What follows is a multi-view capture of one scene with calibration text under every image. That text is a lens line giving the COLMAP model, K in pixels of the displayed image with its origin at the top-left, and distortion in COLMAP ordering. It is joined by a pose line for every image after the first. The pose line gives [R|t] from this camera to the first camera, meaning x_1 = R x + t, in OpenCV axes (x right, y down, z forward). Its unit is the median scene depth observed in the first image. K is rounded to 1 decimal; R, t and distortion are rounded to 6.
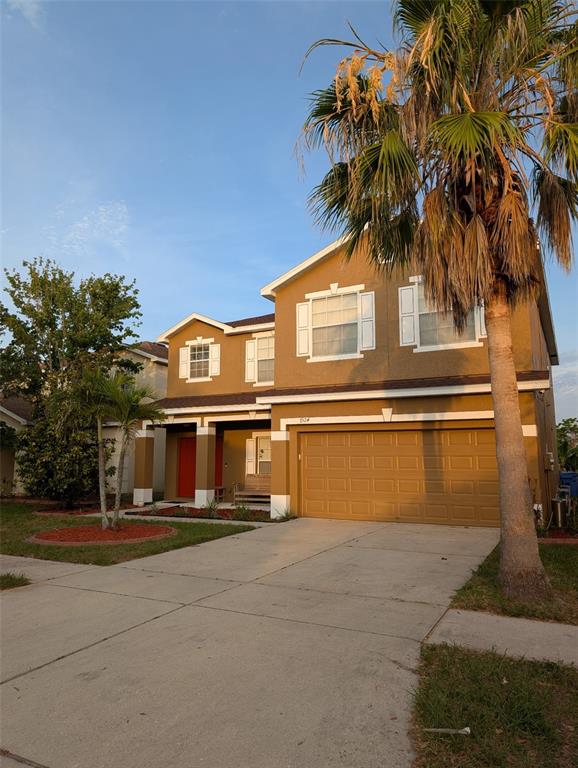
lens RADIAL K [[533.6, 0, 280.7], [0, 533.6, 377.5], [0, 0, 1]] dist [0.004508, 0.000770]
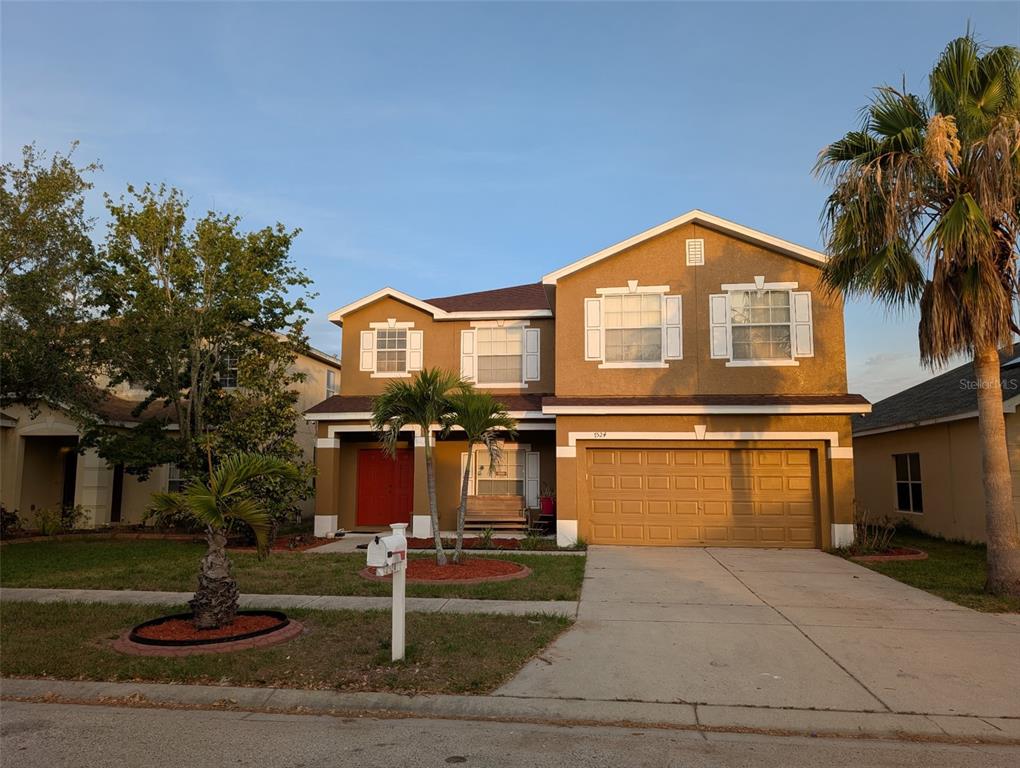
lens RADIAL K [[708.6, 0, 510.0], [0, 708.6, 384.0], [0, 0, 1]] dist [0.004508, 0.000770]
pose [[0.935903, 0.048655, 0.348881, -0.487979], [-0.058317, 0.998149, 0.017239, -0.013872], [-0.347397, -0.036480, 0.937008, -0.032198]]
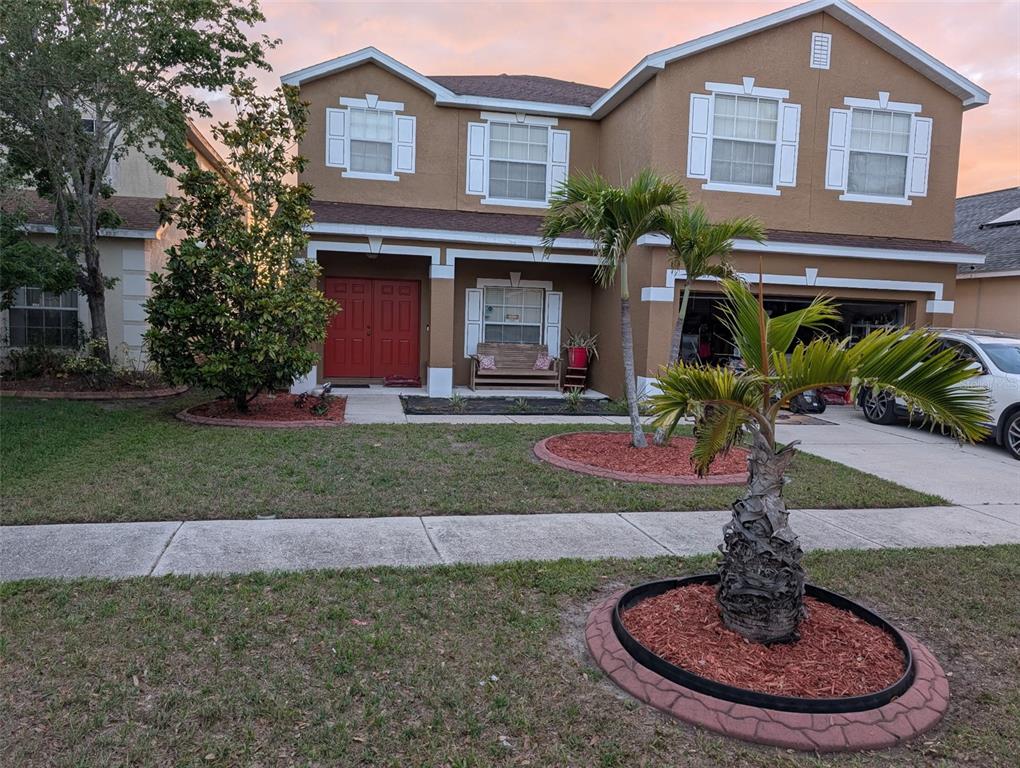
lens RADIAL K [[729.8, 0, 524.2], [0, 729.8, 387.3], [0, 0, 1]] dist [0.007662, 0.001350]
pose [[0.755024, -0.031797, 0.654925, -0.751595], [-0.132822, 0.970700, 0.200251, 0.062364], [-0.642103, -0.238183, 0.728679, 0.398619]]
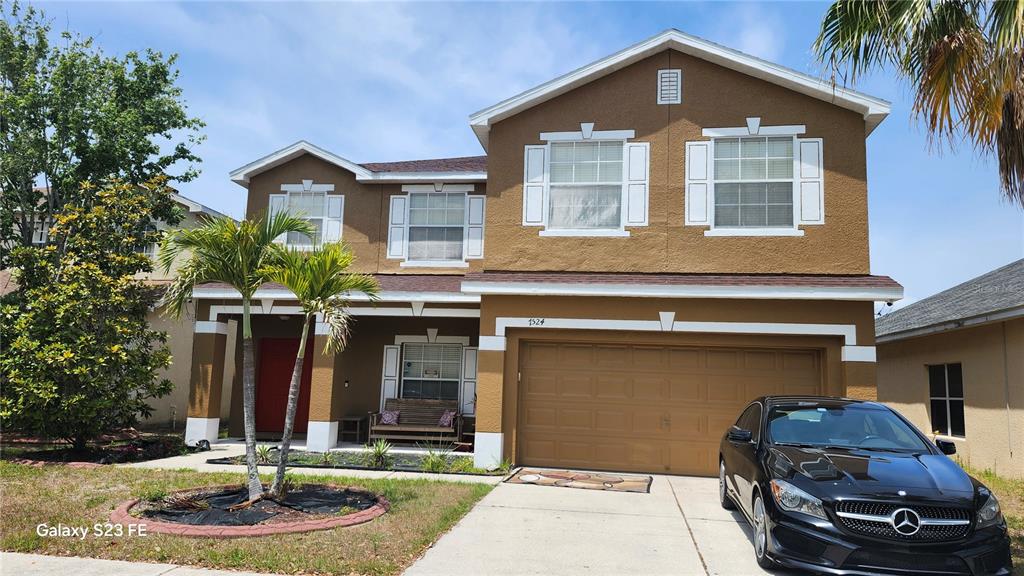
lens RADIAL K [[730.7, 0, 505.8], [0, 730.7, 291.7], [0, 0, 1]] dist [0.003813, -0.000068]
pose [[0.945608, 0.068679, 0.317976, -0.276545], [-0.080105, 0.996521, 0.022983, 0.023448], [-0.315291, -0.047205, 0.947820, 0.144016]]
